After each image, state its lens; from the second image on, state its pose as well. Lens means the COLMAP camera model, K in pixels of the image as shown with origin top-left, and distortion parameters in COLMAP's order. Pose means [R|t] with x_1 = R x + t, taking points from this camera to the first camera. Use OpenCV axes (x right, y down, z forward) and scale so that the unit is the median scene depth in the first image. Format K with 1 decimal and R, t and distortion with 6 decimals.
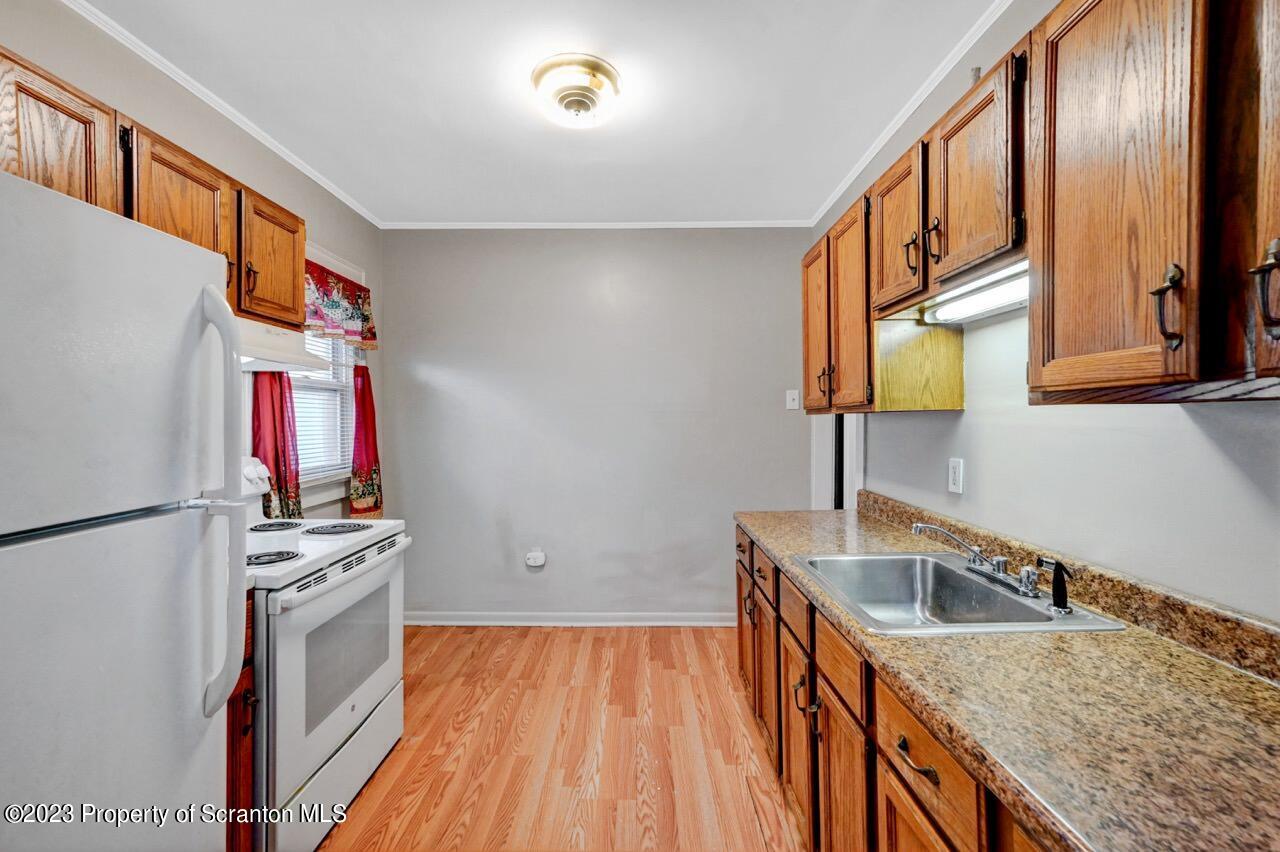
lens RADIAL K [[523.1, 0, 640.5], [0, 523.1, 416.3], [0, 0, 1]] dist [-0.000017, -0.000108]
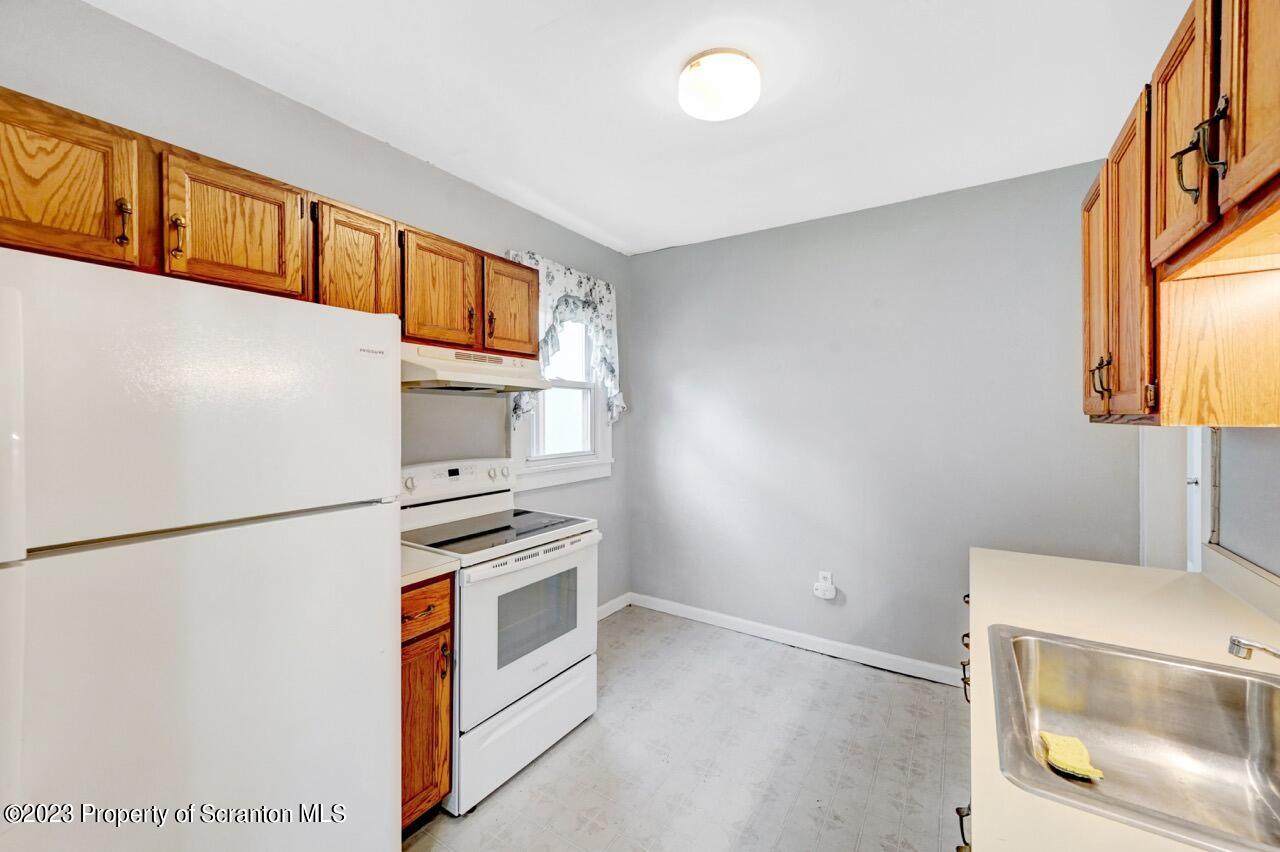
lens RADIAL K [[508.8, 0, 642.9], [0, 508.8, 417.4], [0, 0, 1]] dist [-0.002086, -0.000064]
pose [[0.843271, -0.010498, -0.537386, 0.207150], [0.011653, 0.999931, -0.001248, -0.021913], [0.537362, -0.005210, 0.843335, 0.120840]]
